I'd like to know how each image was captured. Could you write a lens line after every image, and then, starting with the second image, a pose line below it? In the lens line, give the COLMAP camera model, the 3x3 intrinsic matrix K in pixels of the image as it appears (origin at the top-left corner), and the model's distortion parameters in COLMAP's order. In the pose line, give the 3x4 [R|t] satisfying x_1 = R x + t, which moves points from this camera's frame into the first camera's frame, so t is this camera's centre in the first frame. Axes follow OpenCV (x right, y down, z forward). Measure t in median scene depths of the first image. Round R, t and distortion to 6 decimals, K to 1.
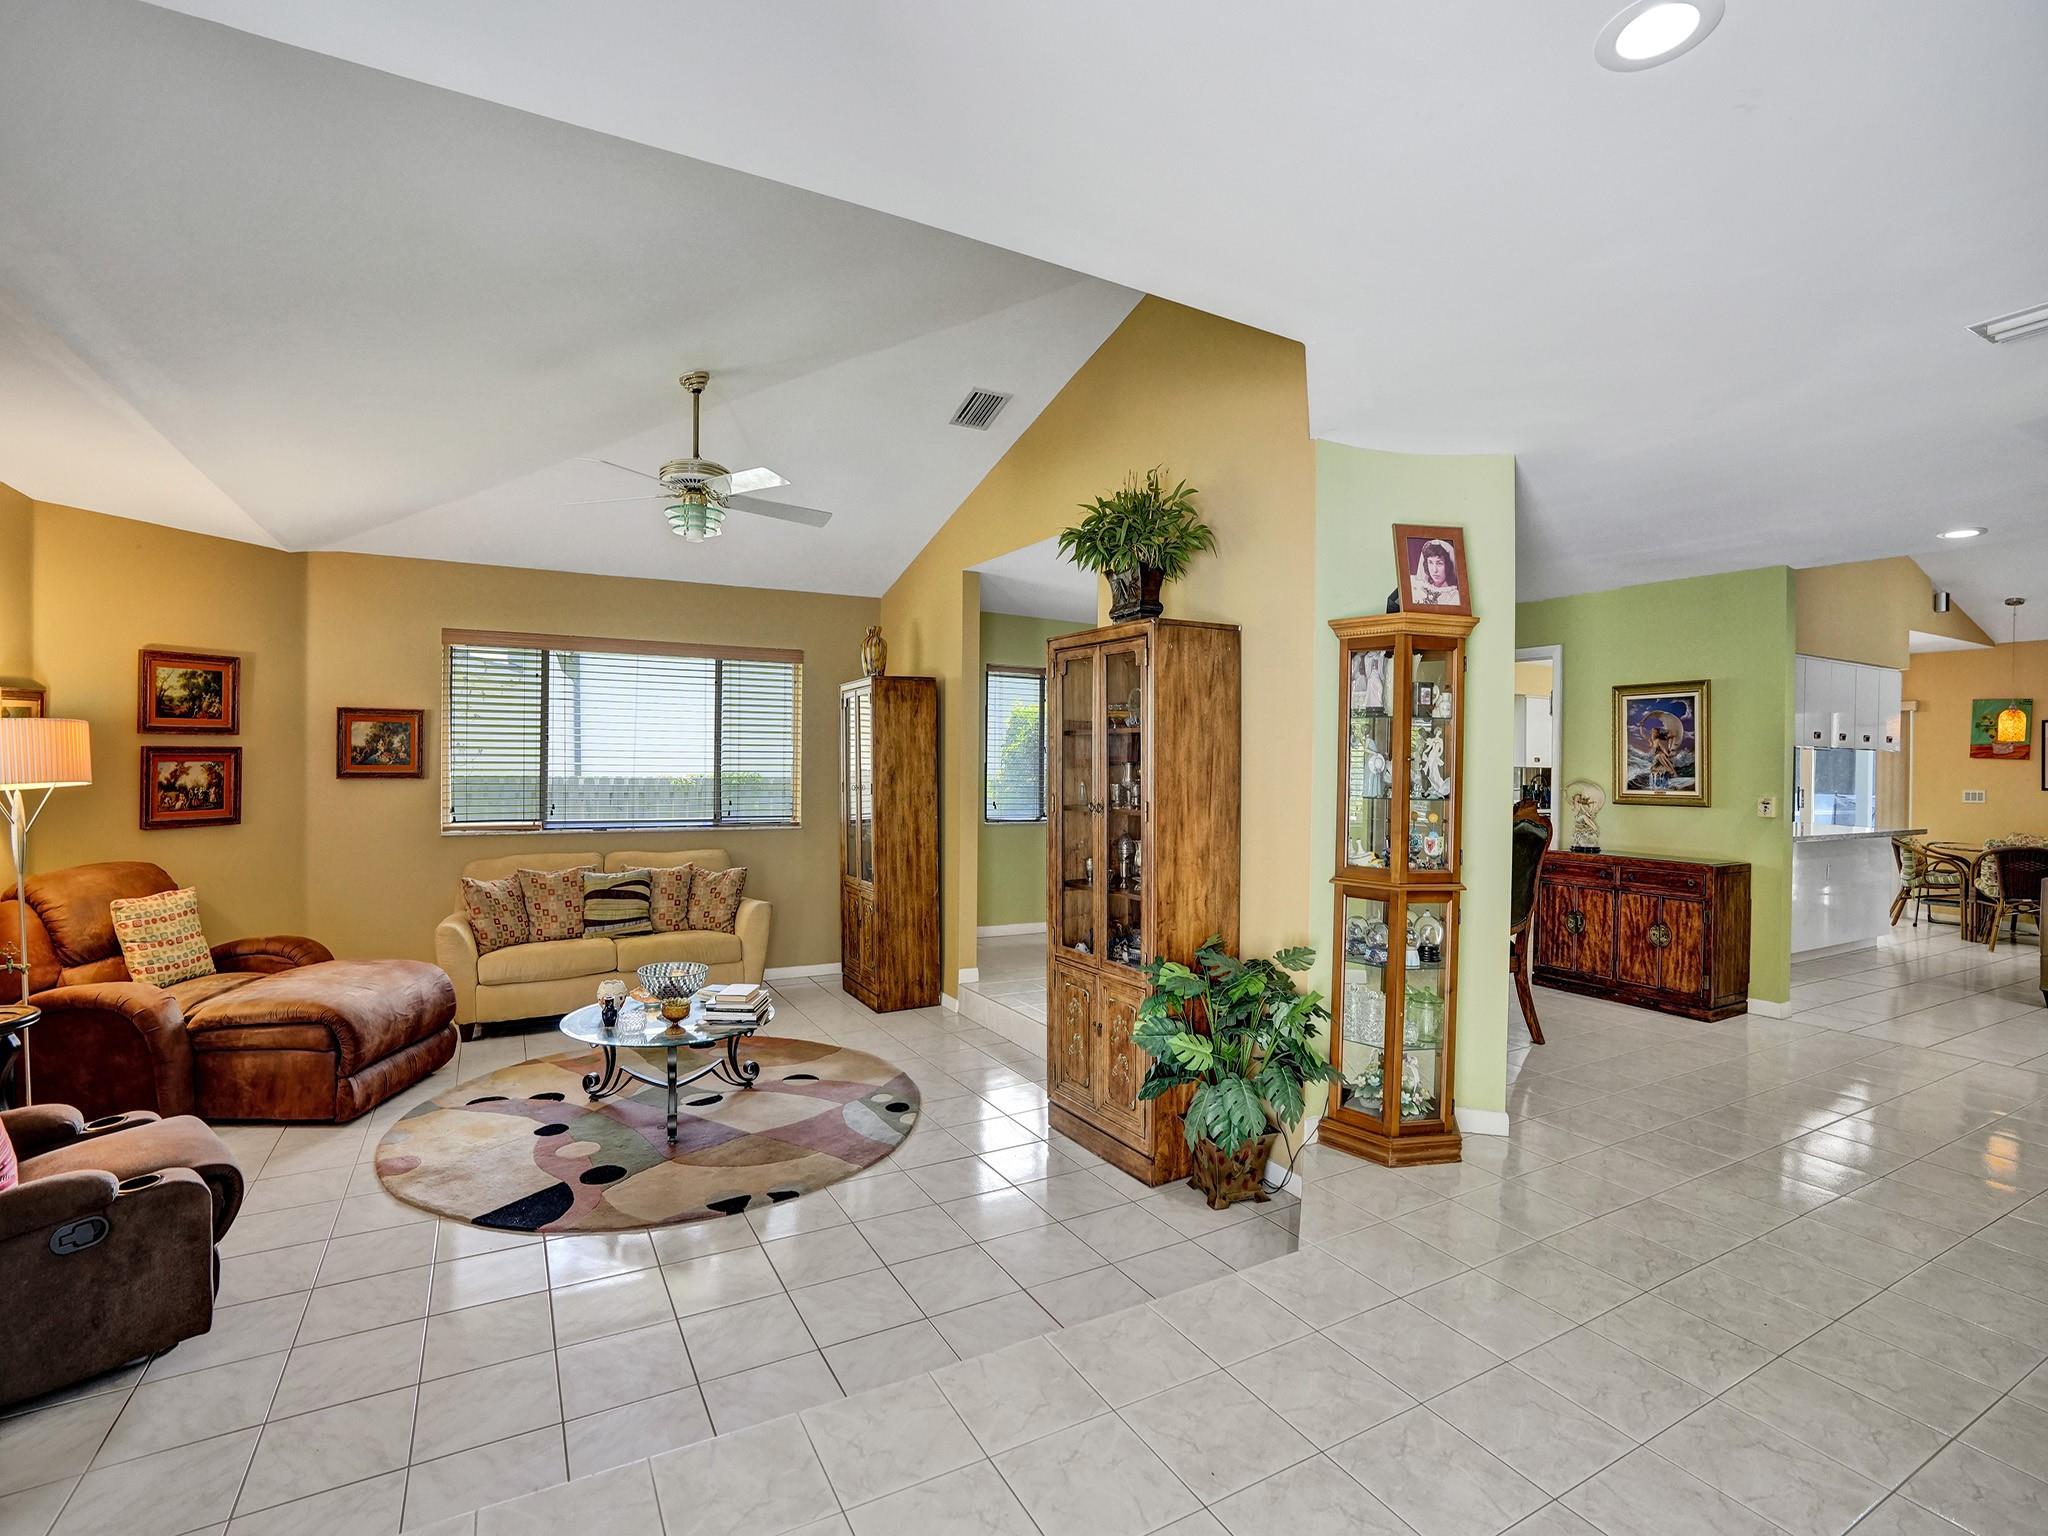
lens RADIAL K [[956.4, 0, 1015.4], [0, 956.4, 771.4], [0, 0, 1]] dist [-0.066673, 0.027245]
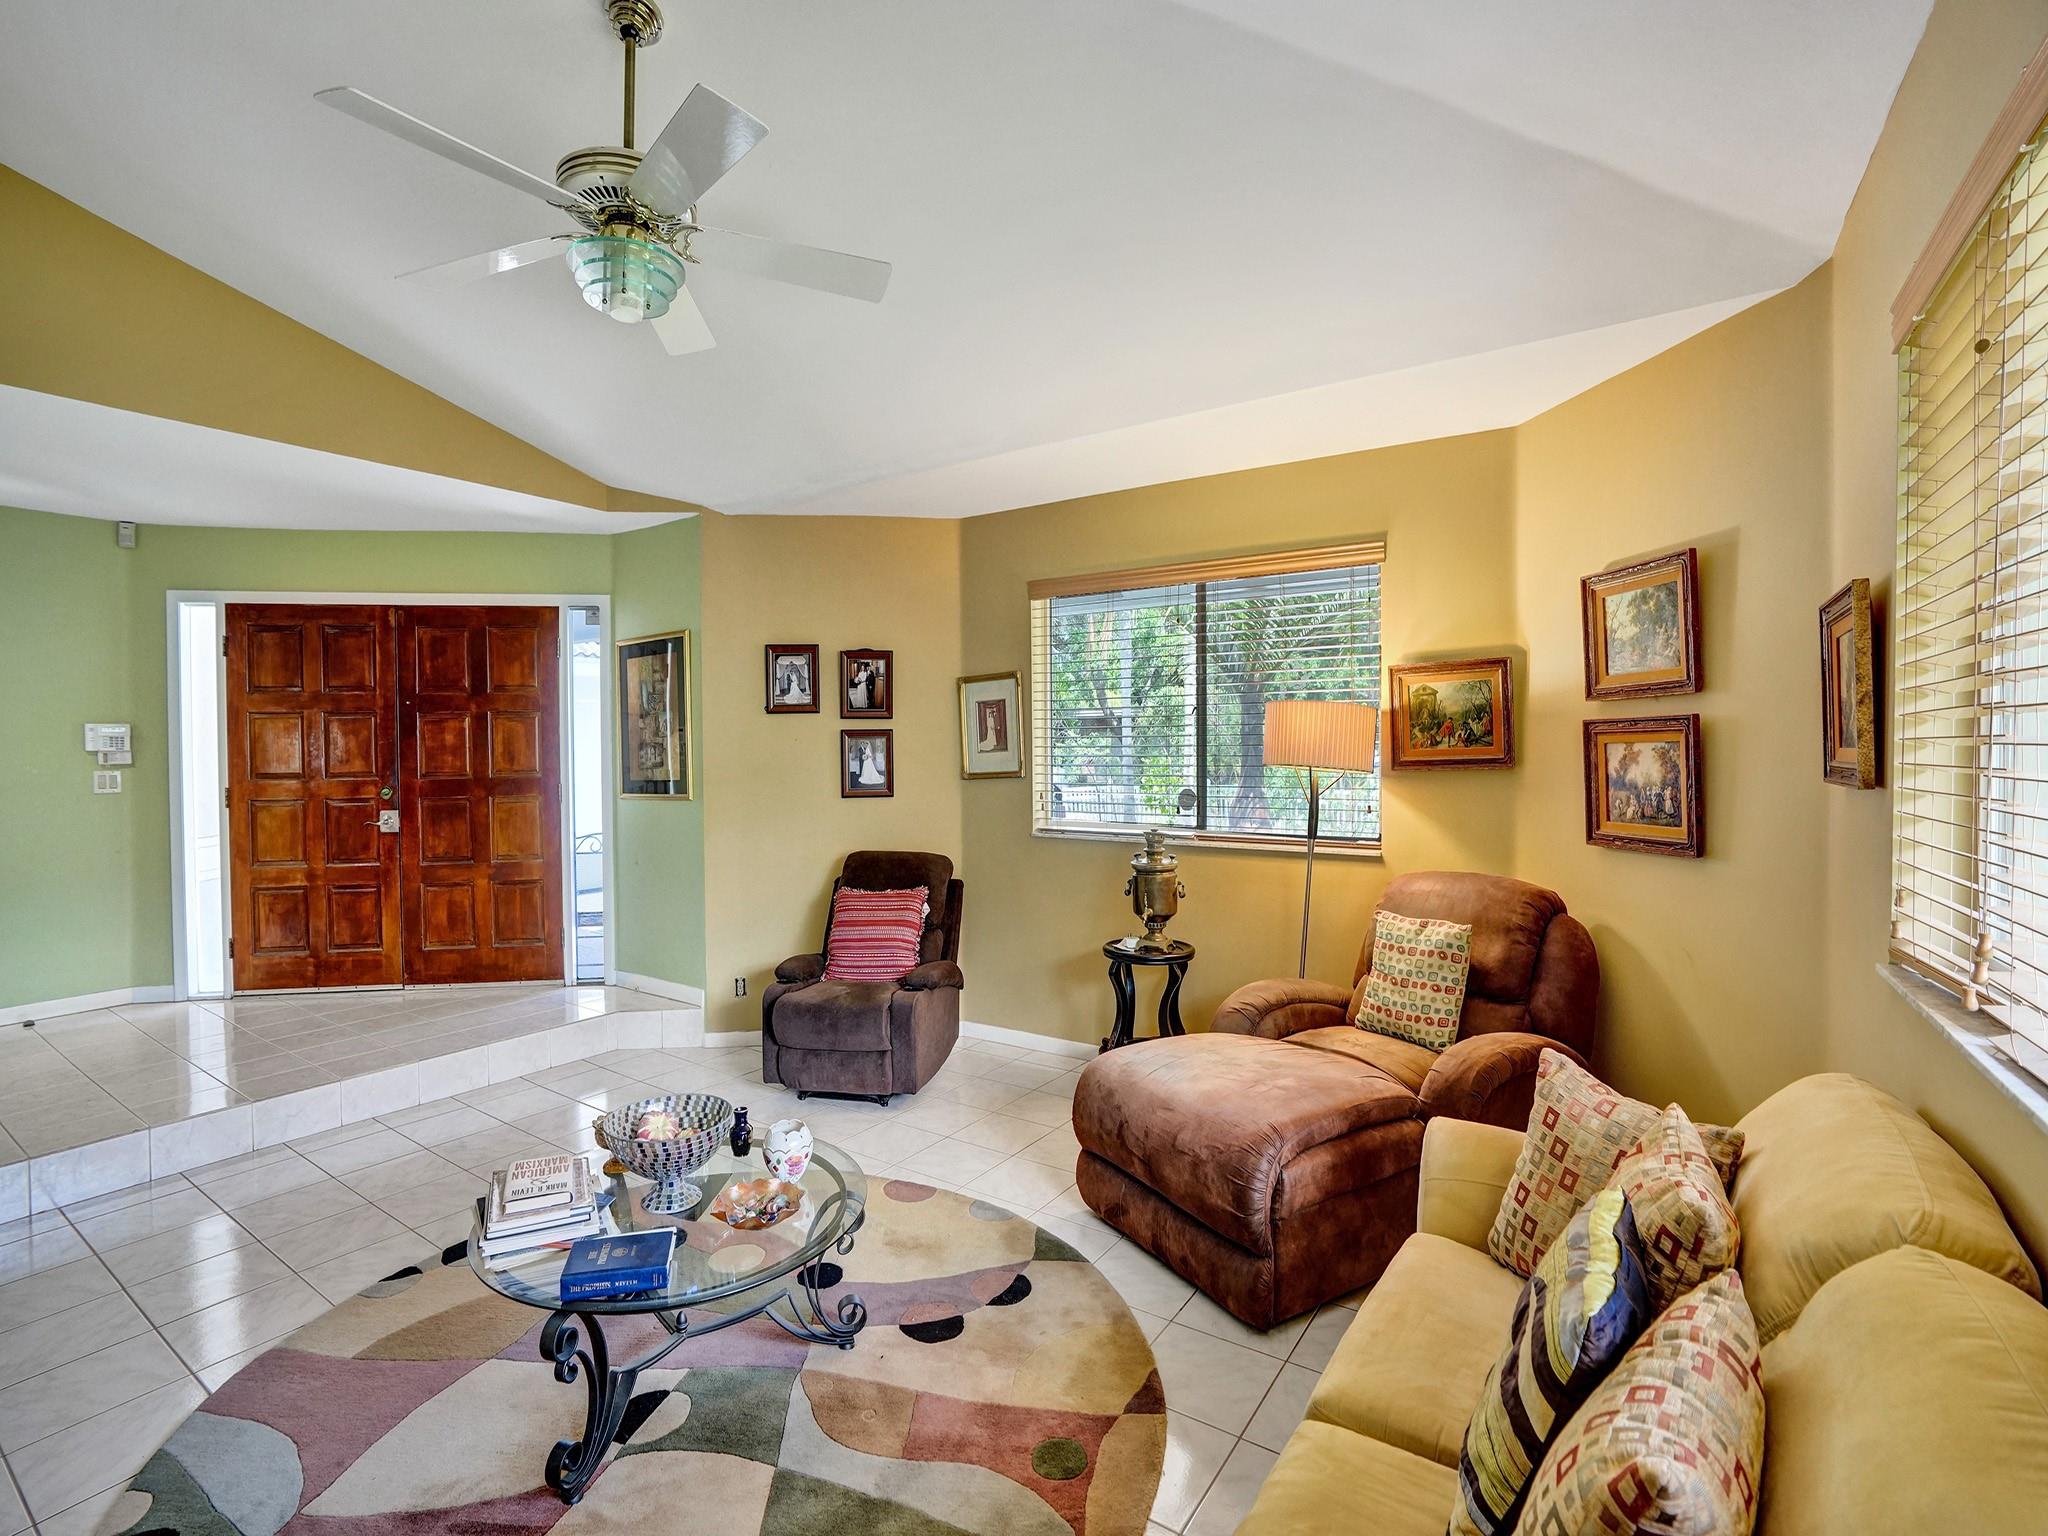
lens RADIAL K [[956.4, 0, 1015.4], [0, 956.4, 771.4], [0, 0, 1]] dist [-0.066673, 0.027245]
pose [[-0.887352, 0.016229, -0.460807, -0.282843], [-0.002132, 0.999225, 0.039298, -0.016296], [0.461088, 0.035854, -0.886630, 1.517388]]
